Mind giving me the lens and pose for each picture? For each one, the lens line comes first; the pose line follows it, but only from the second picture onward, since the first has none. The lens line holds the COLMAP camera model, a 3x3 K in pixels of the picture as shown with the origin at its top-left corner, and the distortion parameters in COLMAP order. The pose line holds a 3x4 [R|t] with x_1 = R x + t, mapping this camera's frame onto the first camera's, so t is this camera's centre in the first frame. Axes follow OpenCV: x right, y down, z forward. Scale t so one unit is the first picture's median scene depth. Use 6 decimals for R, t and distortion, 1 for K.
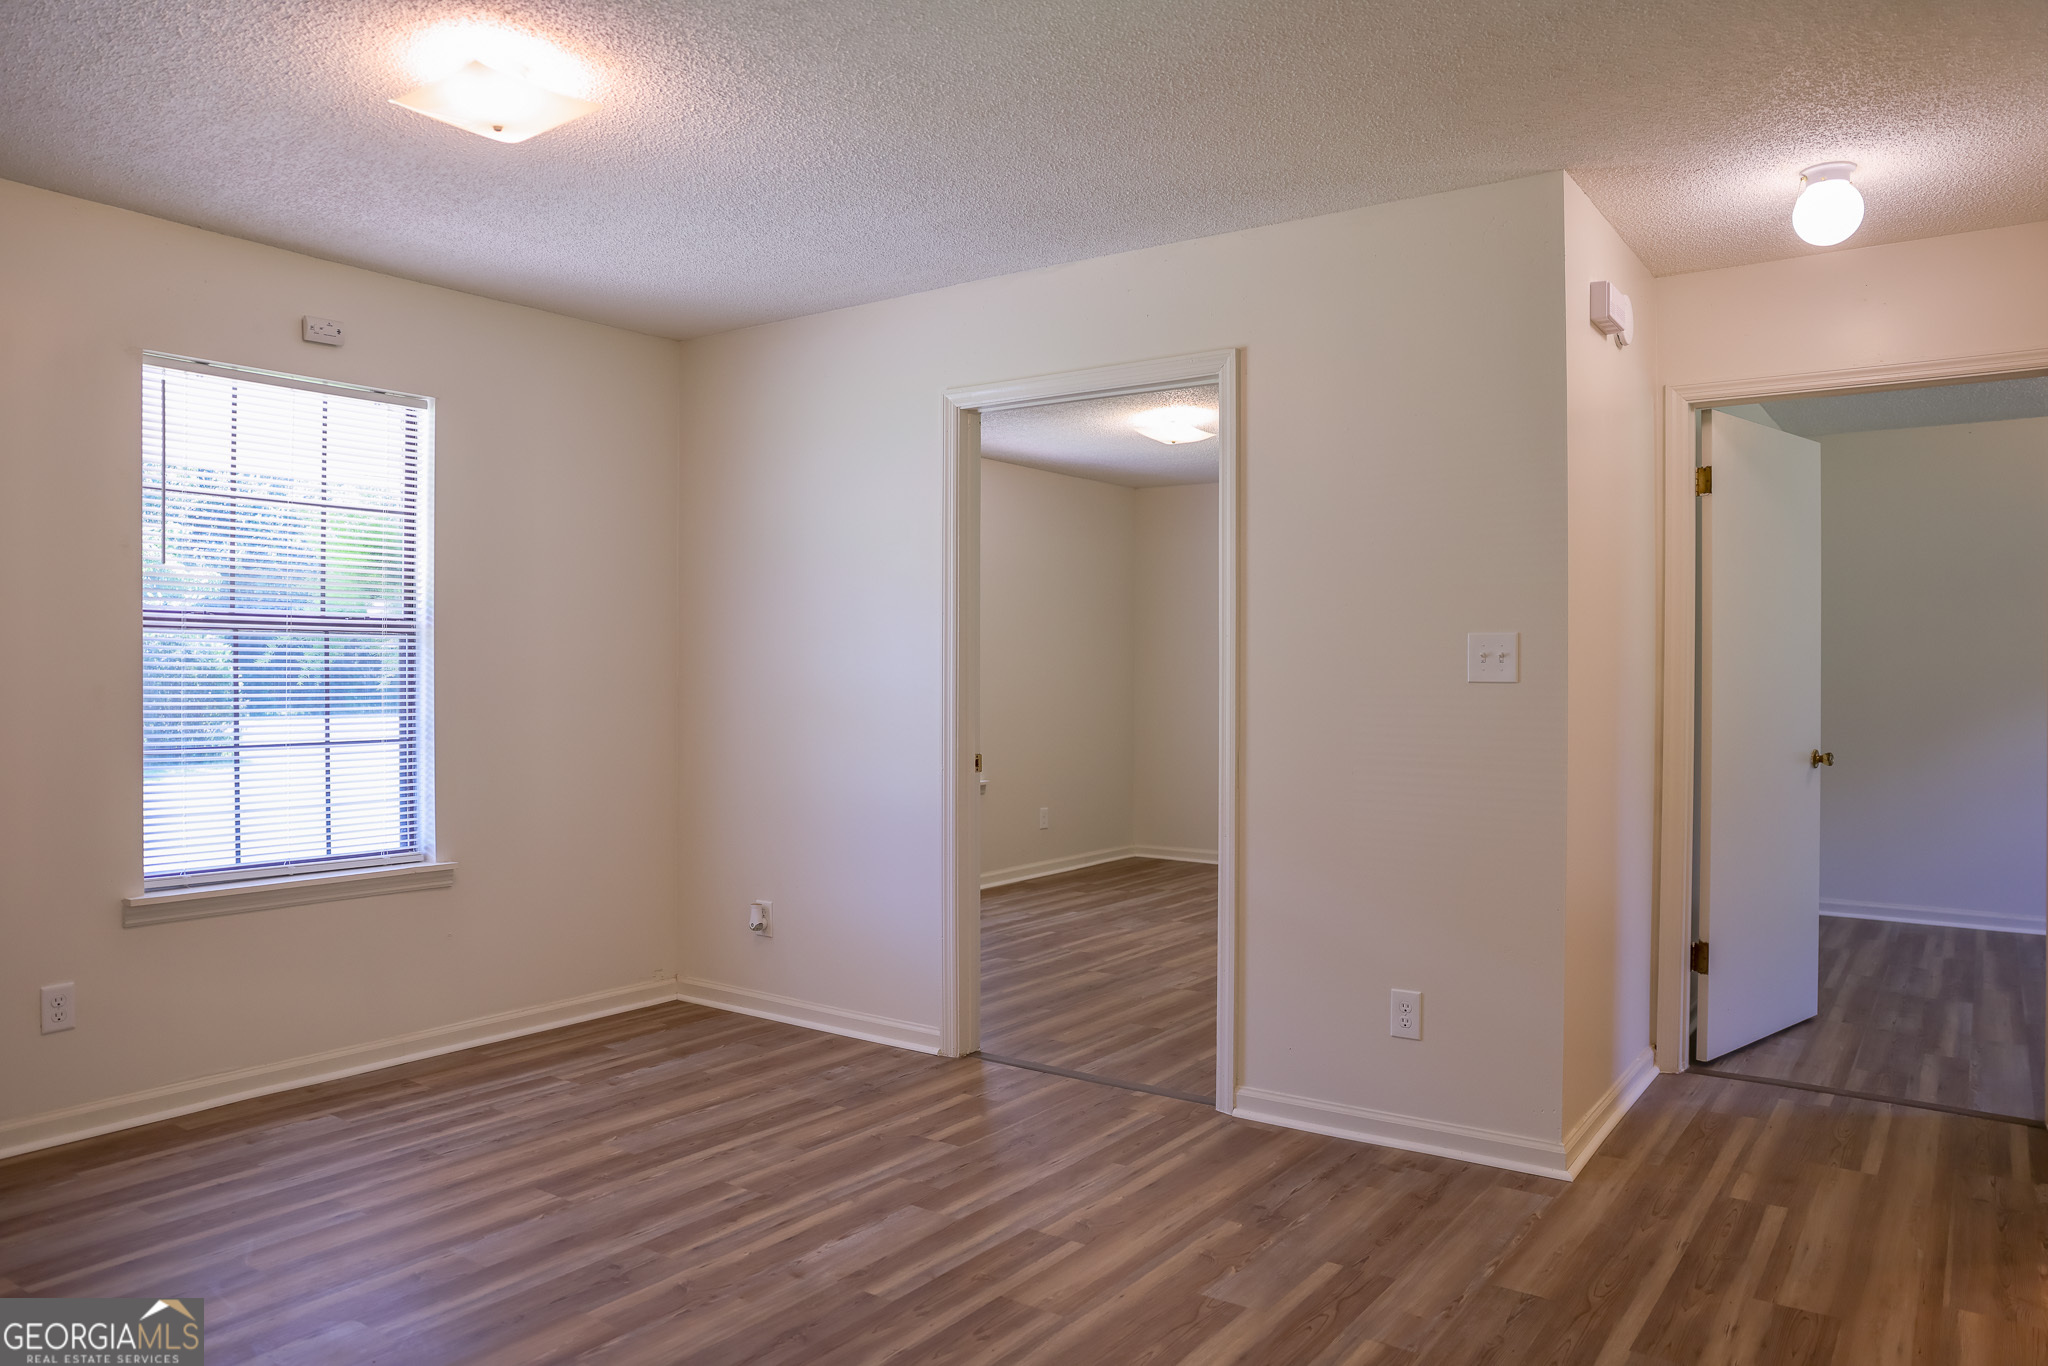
lens RADIAL K [[1407.0, 0, 1016.1], [0, 1407.0, 684.0], [0, 0, 1]] dist [-0.061877, 0.015594]
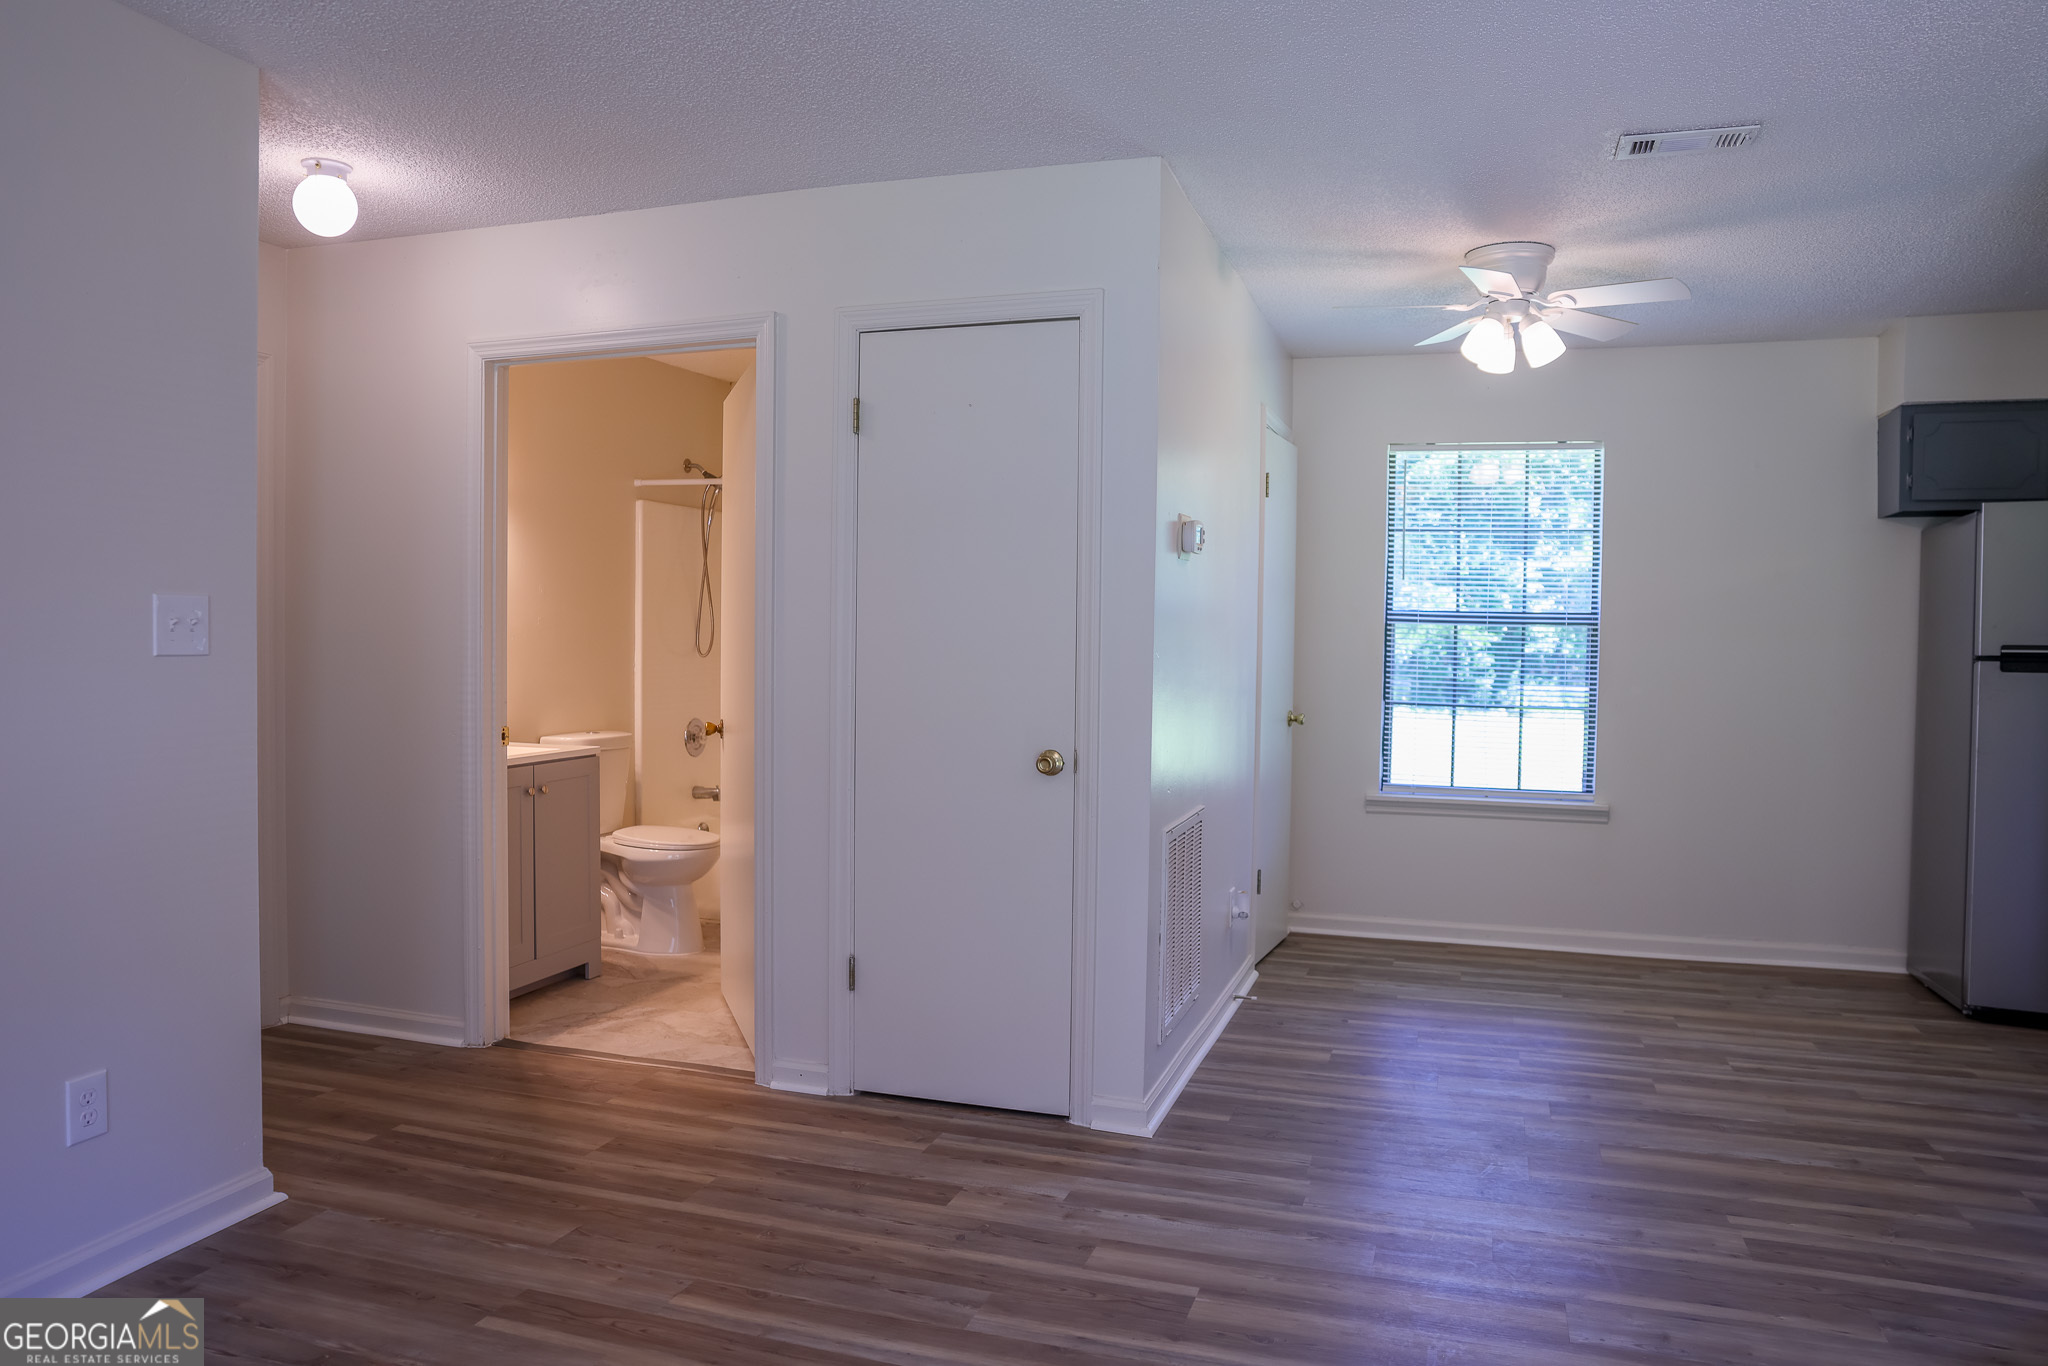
lens RADIAL K [[1407.0, 0, 1017.7], [0, 1407.0, 680.9], [0, 0, 1]] dist [-0.061877, 0.015594]
pose [[-0.289029, -0.043778, 0.956319, -0.572826], [0.007540, 0.998819, 0.048003, -0.021013], [-0.957291, 0.021085, -0.288358, 0.770127]]
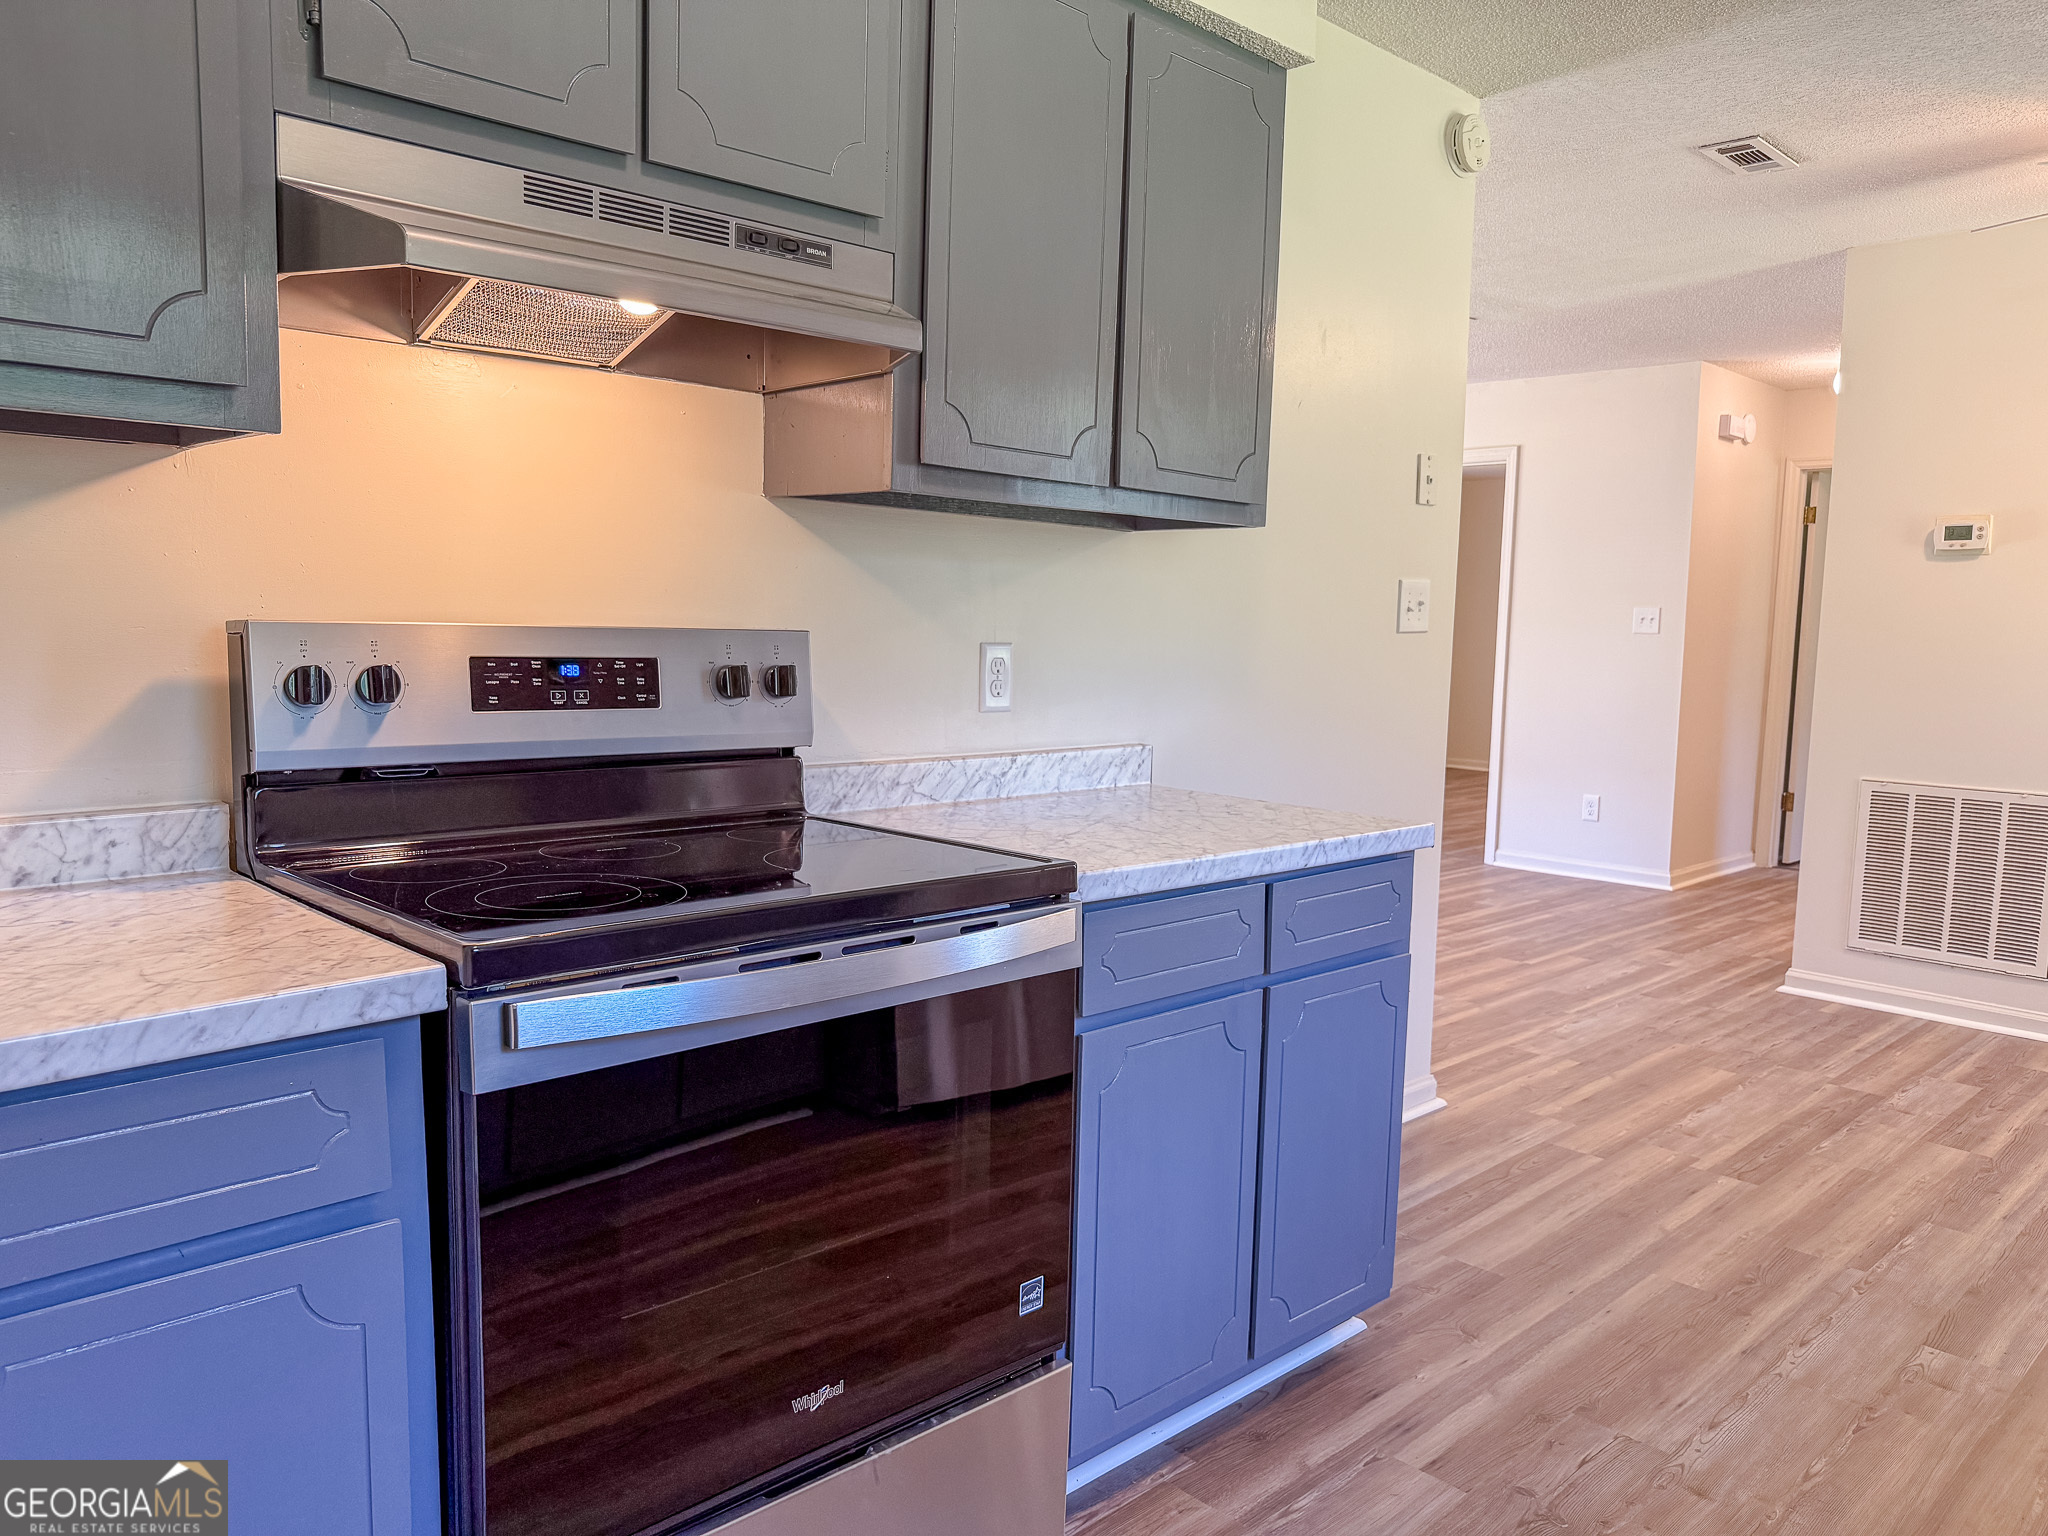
lens RADIAL K [[1449.4, 0, 1025.3], [0, 1449.4, 764.3], [0, 0, 1]] dist [-0.000479, 0.001775]
pose [[0.984816, 0.038824, -0.169205, -0.154549], [-0.023421, 0.995475, 0.092095, 0.014532], [0.172015, -0.086733, 0.981269, -1.116248]]
